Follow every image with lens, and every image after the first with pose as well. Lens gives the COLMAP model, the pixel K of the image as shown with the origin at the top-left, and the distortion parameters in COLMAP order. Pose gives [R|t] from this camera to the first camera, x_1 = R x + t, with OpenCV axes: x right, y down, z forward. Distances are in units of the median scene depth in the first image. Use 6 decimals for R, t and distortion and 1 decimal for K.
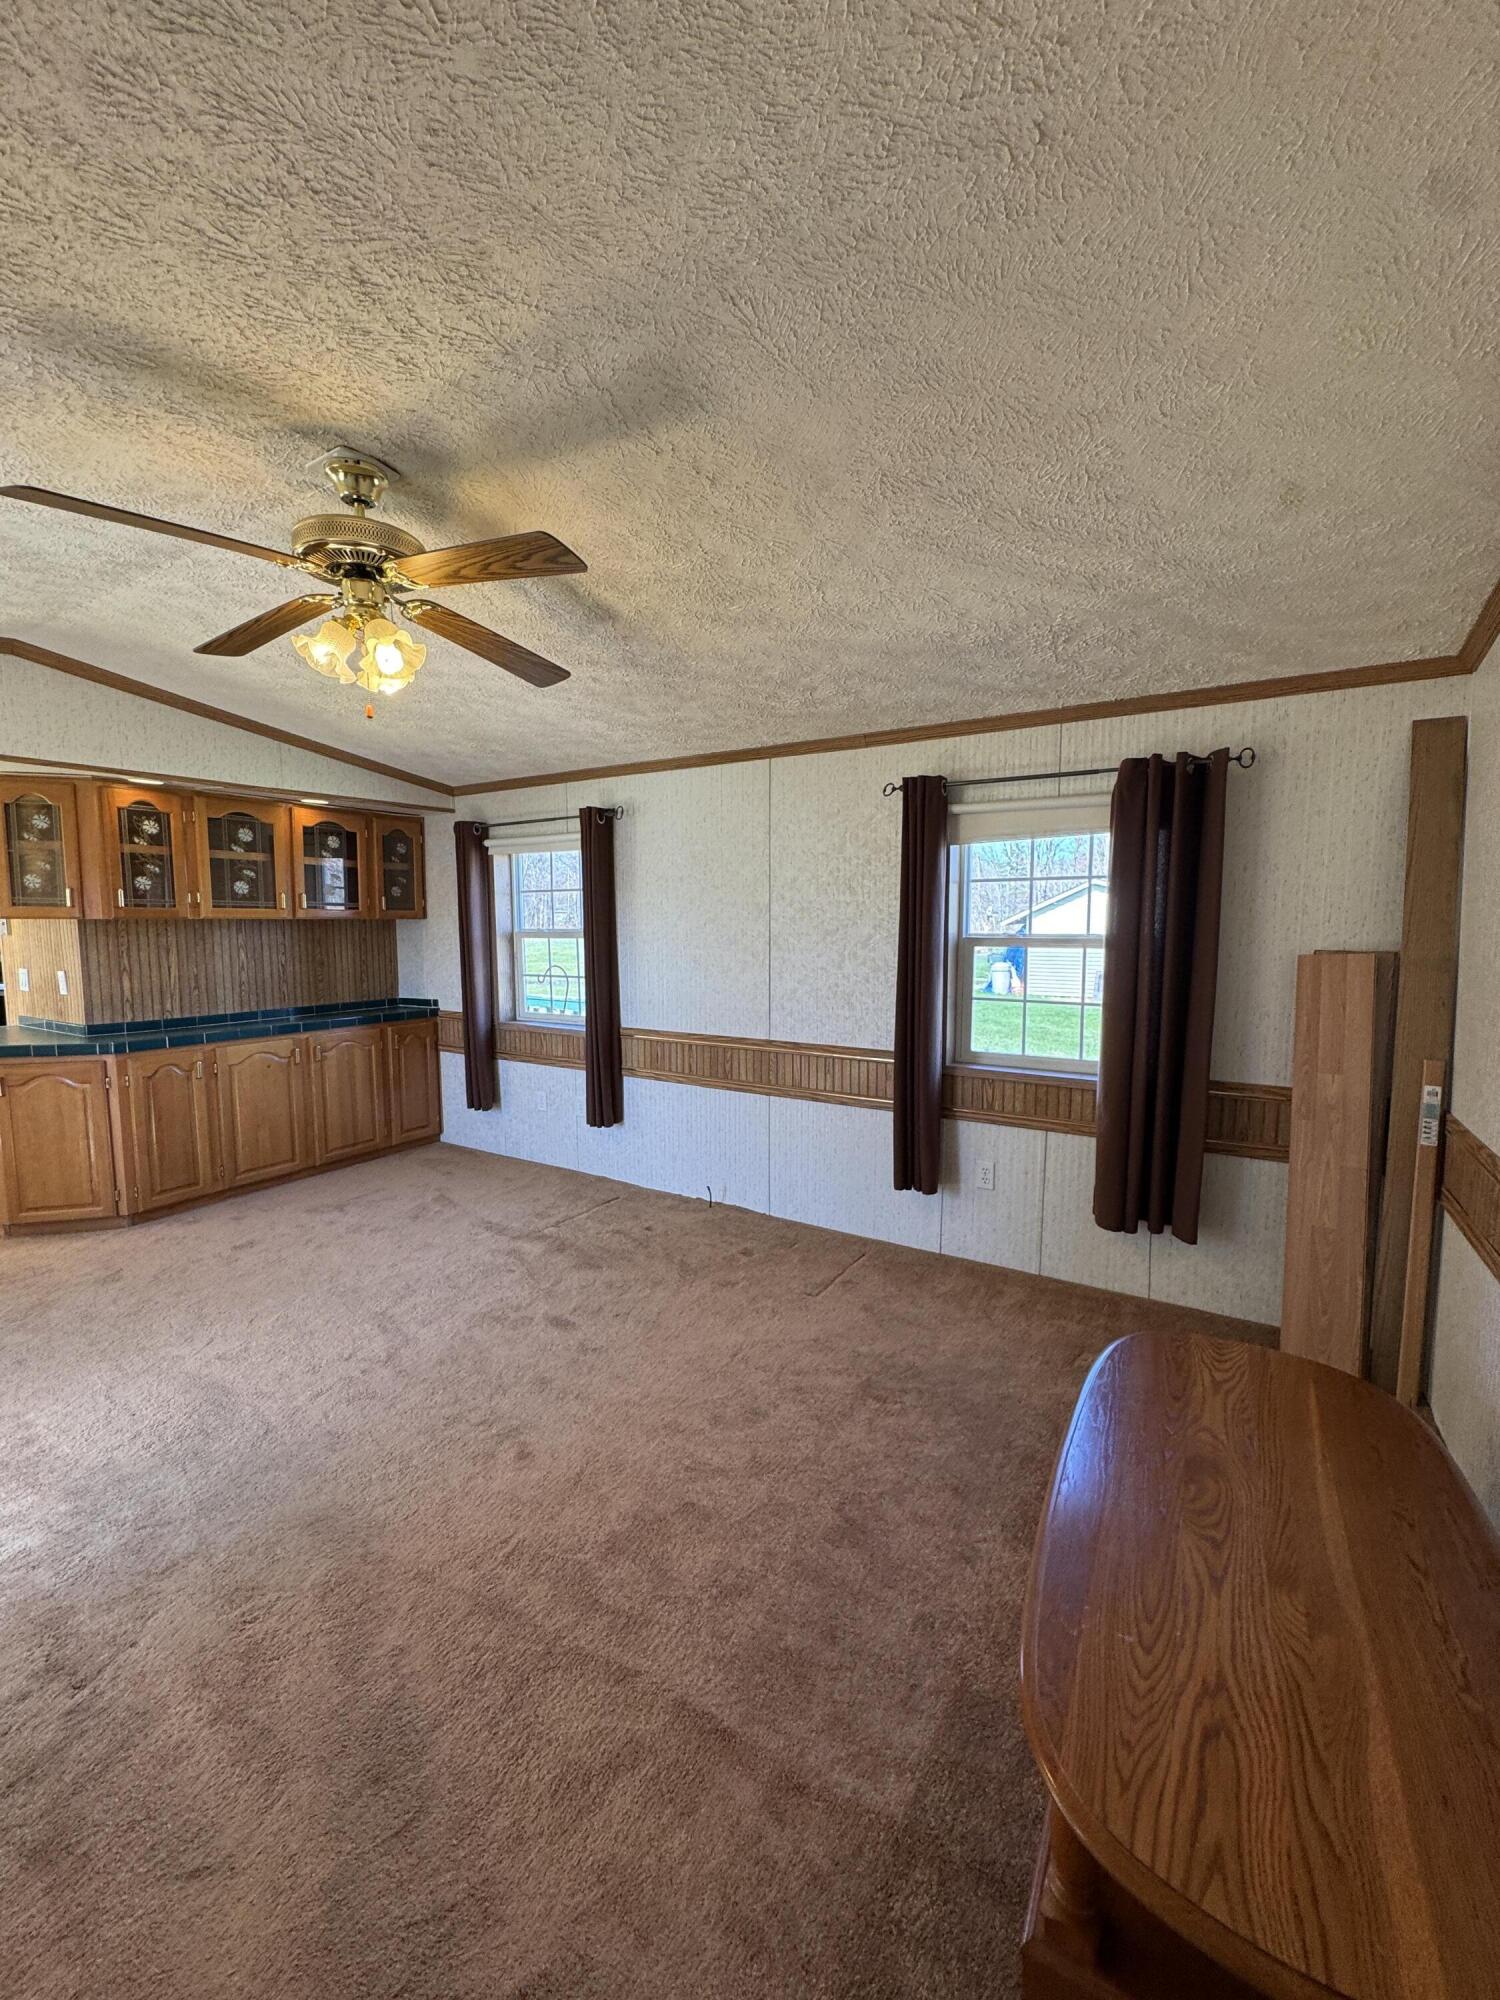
lens RADIAL K [[801.1, 0, 755.3], [0, 801.1, 1002.4], [0, 0, 1]] dist [0.001381, -0.000076]
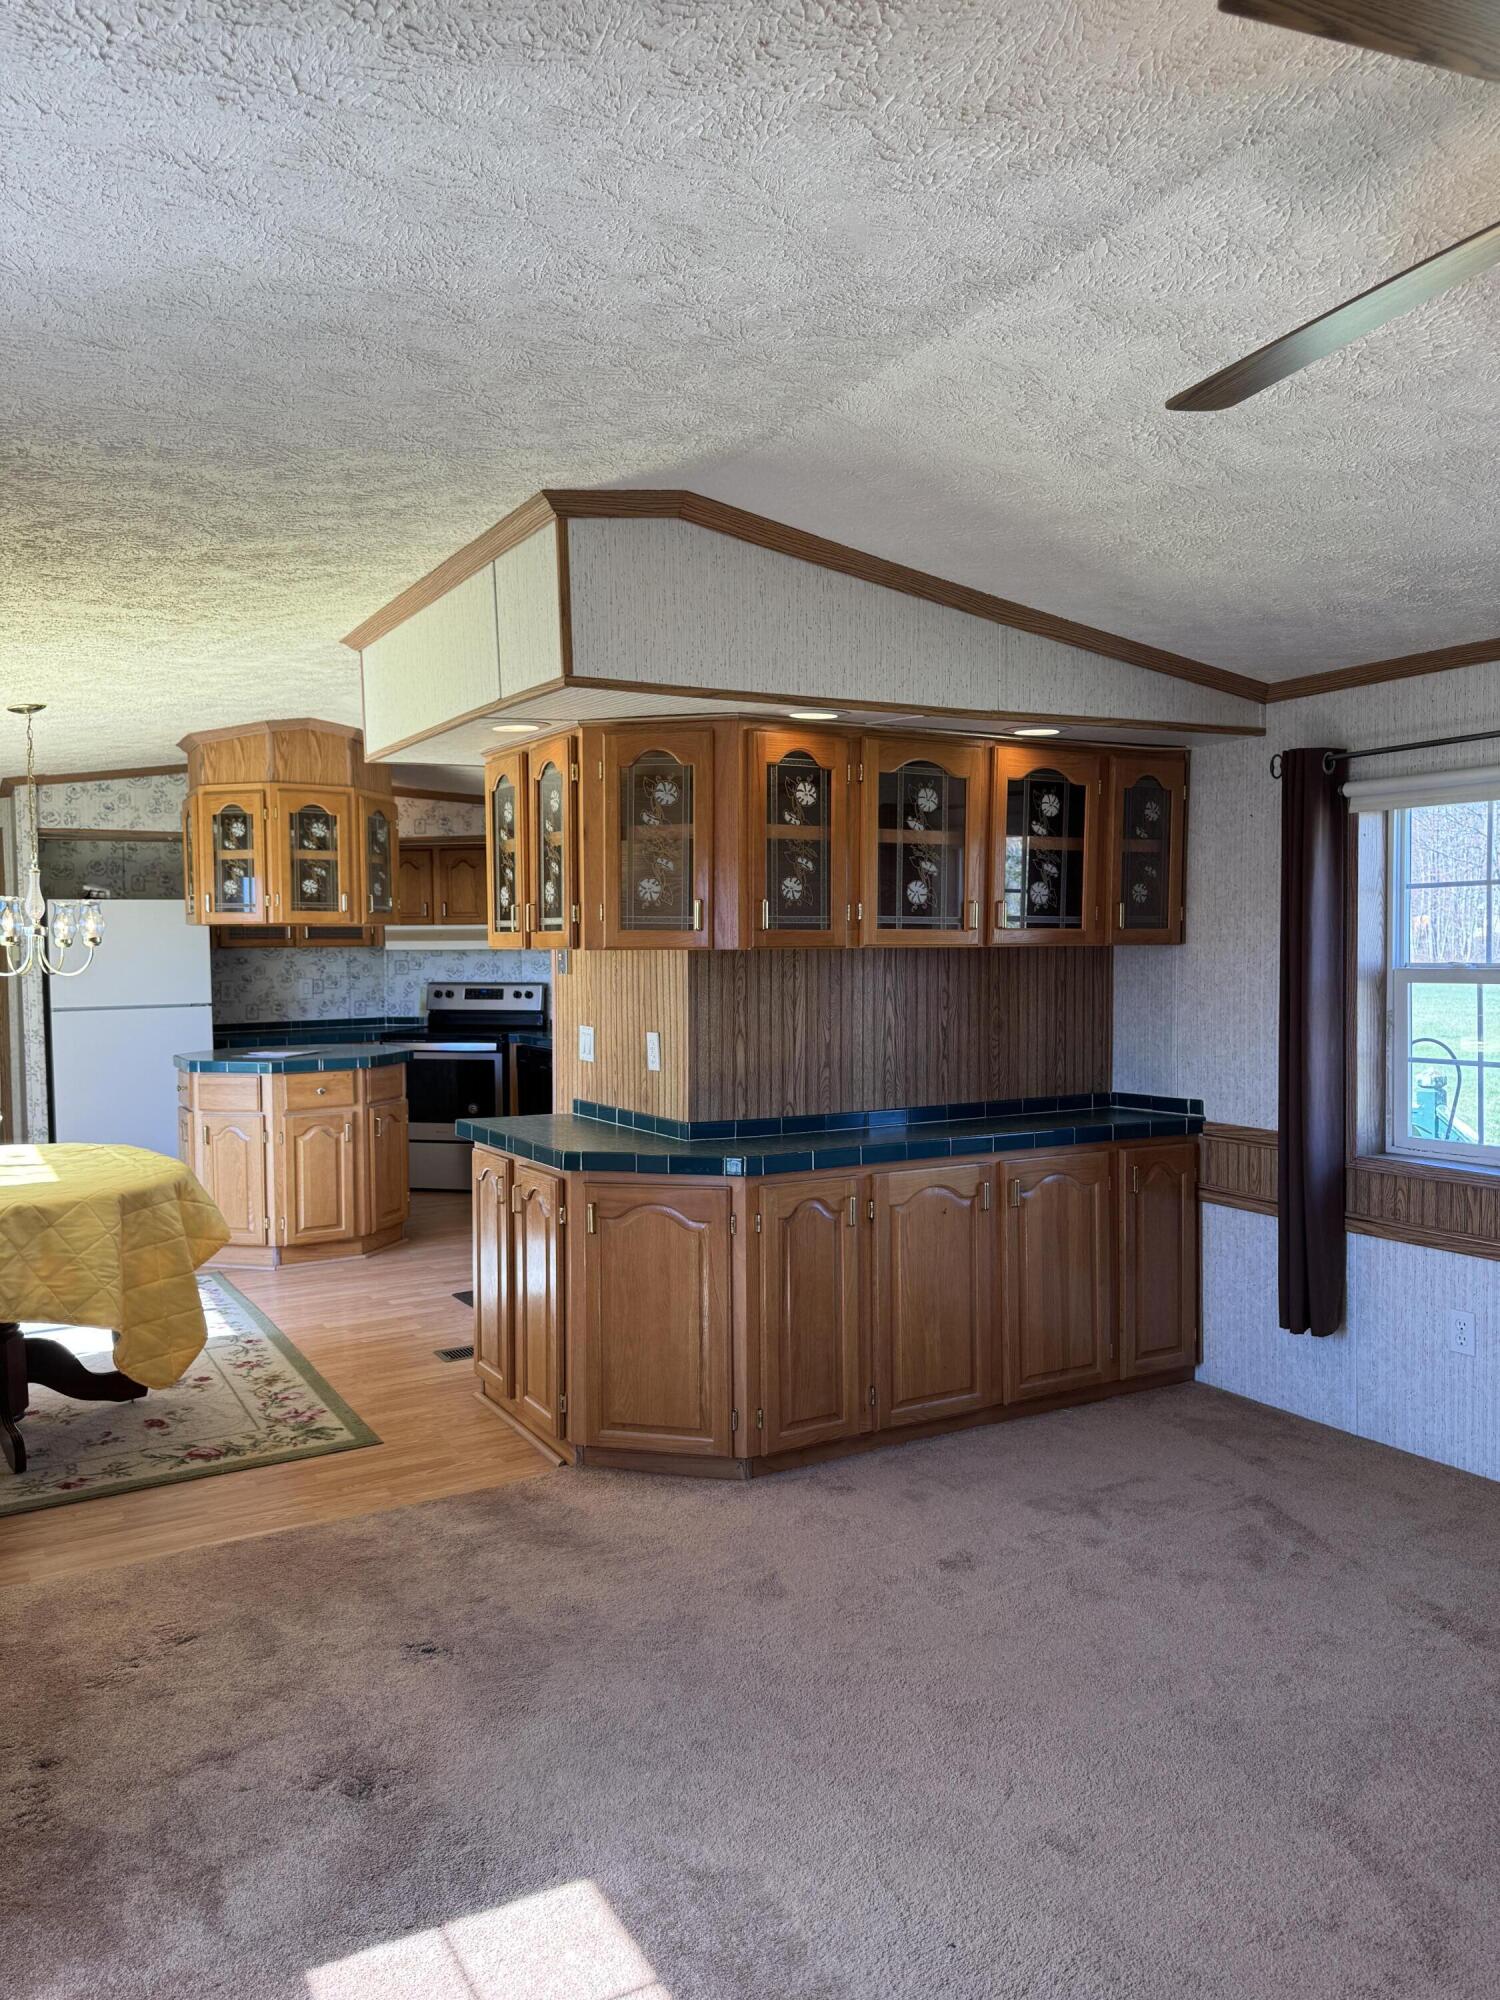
lens RADIAL K [[1397.8, 0, 756.3], [0, 1397.8, 1003.0], [0, 0, 1]] dist [0.175153, -0.377371]
pose [[0.880219, 0.013216, -0.474383, -0.271888], [-0.041856, 0.997879, -0.049862, -0.010838], [0.472718, 0.063745, 0.878905, 0.076870]]
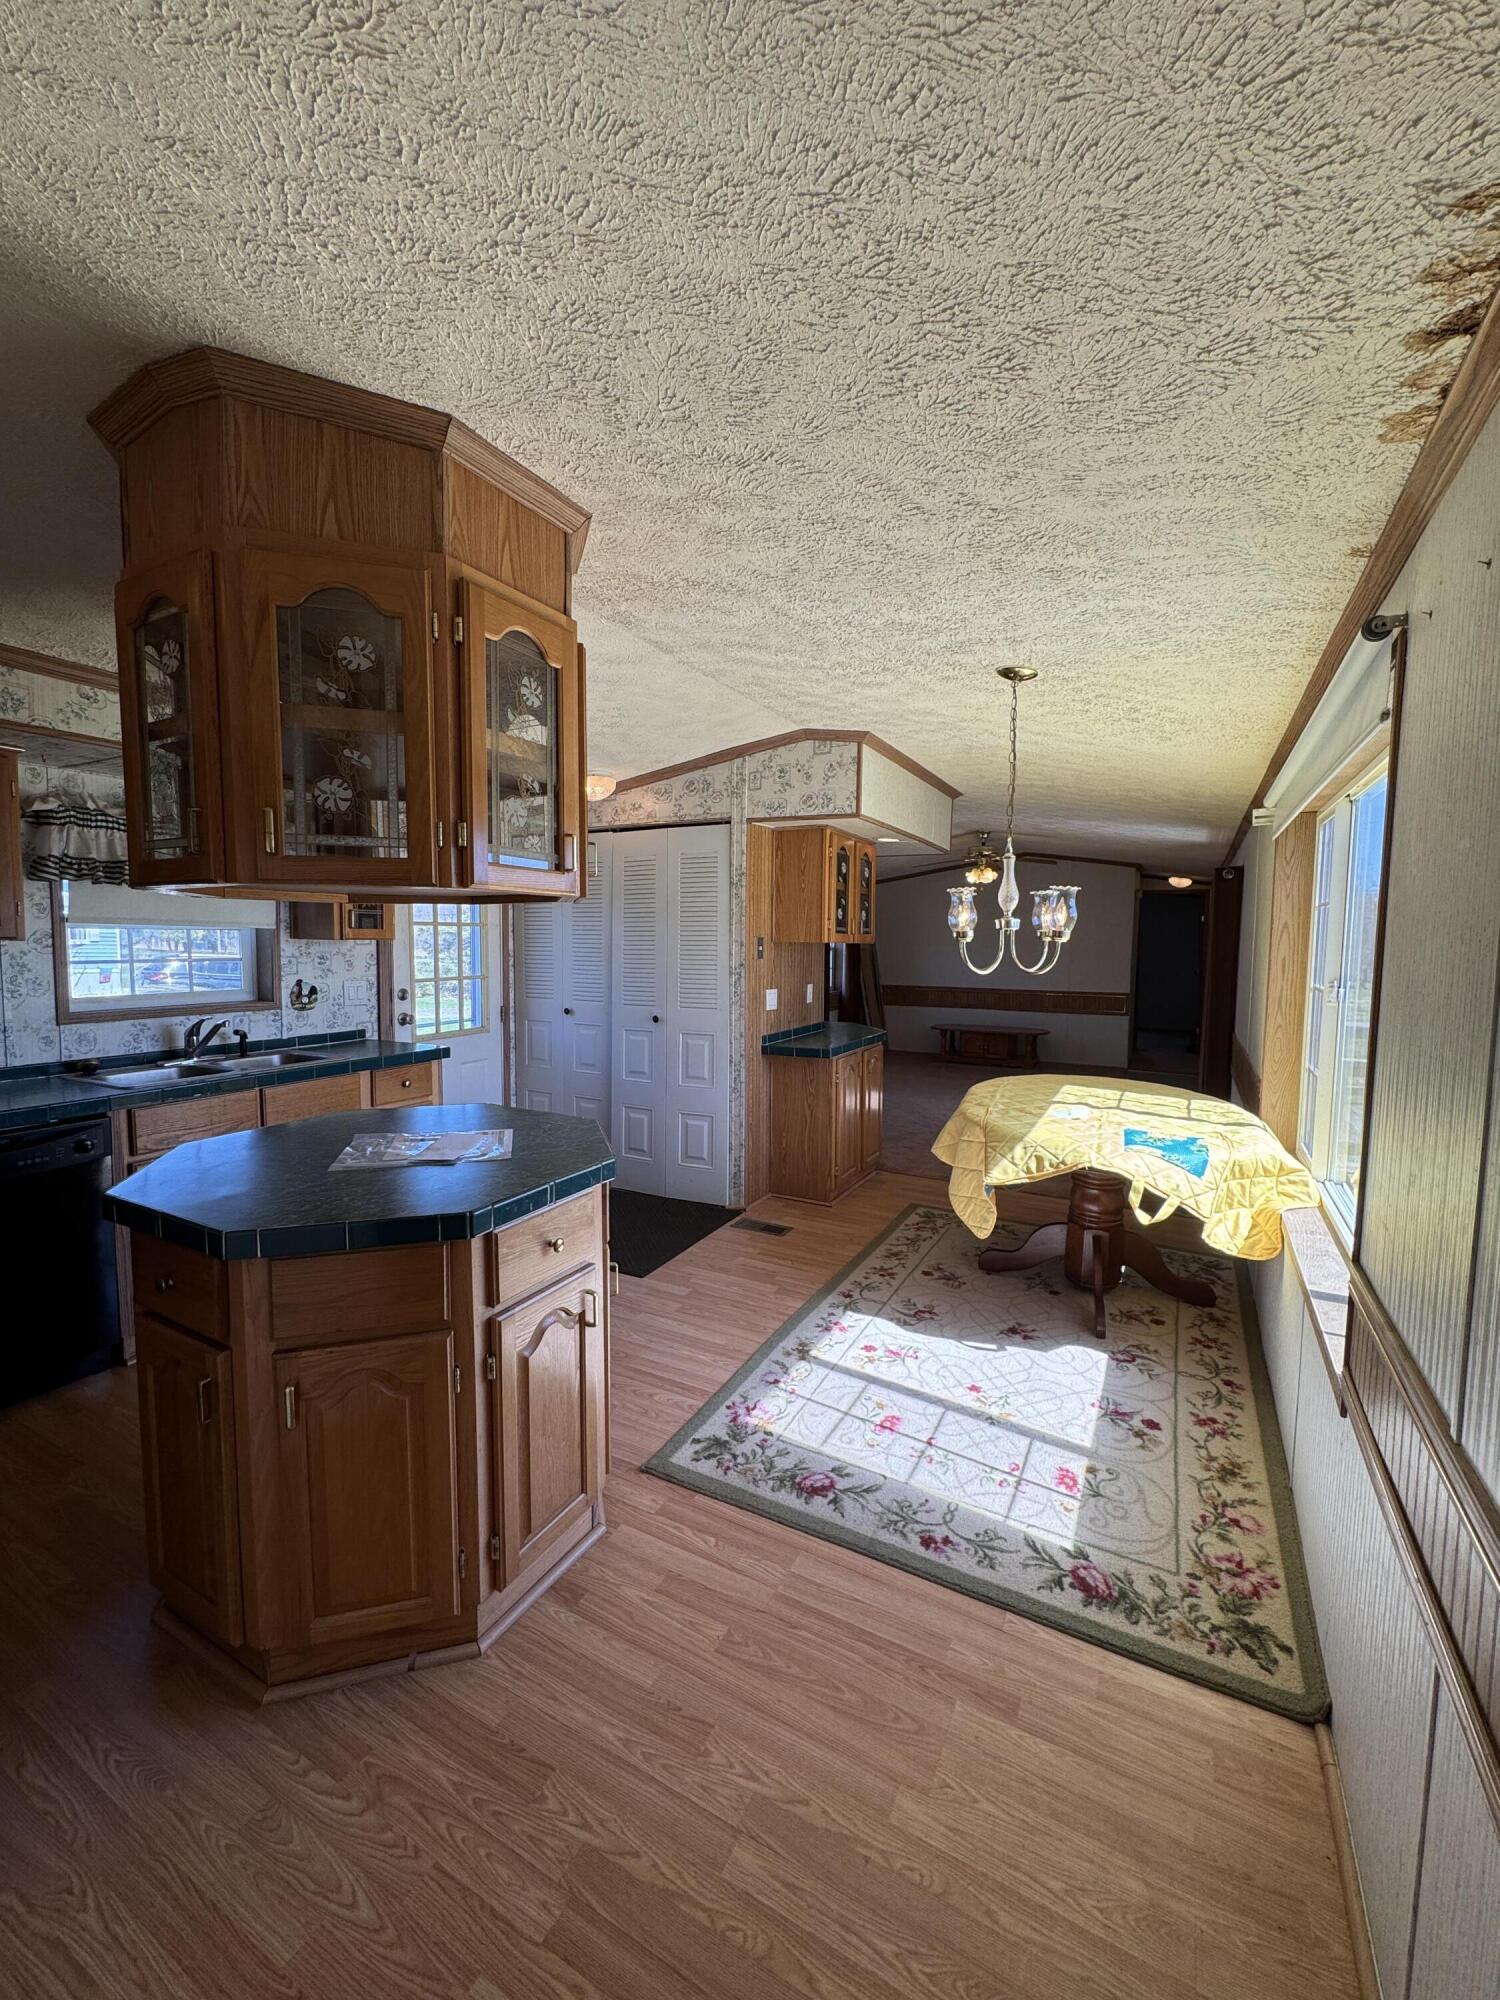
lens RADIAL K [[801.1, 0, 755.3], [0, 801.1, 1002.4], [0, 0, 1]] dist [0.001381, -0.000076]
pose [[-0.054099, -0.086860, 0.994751, -2.074747], [0.097062, 0.991034, 0.091814, -0.131129], [-0.993807, 0.101520, -0.045183, 1.119957]]
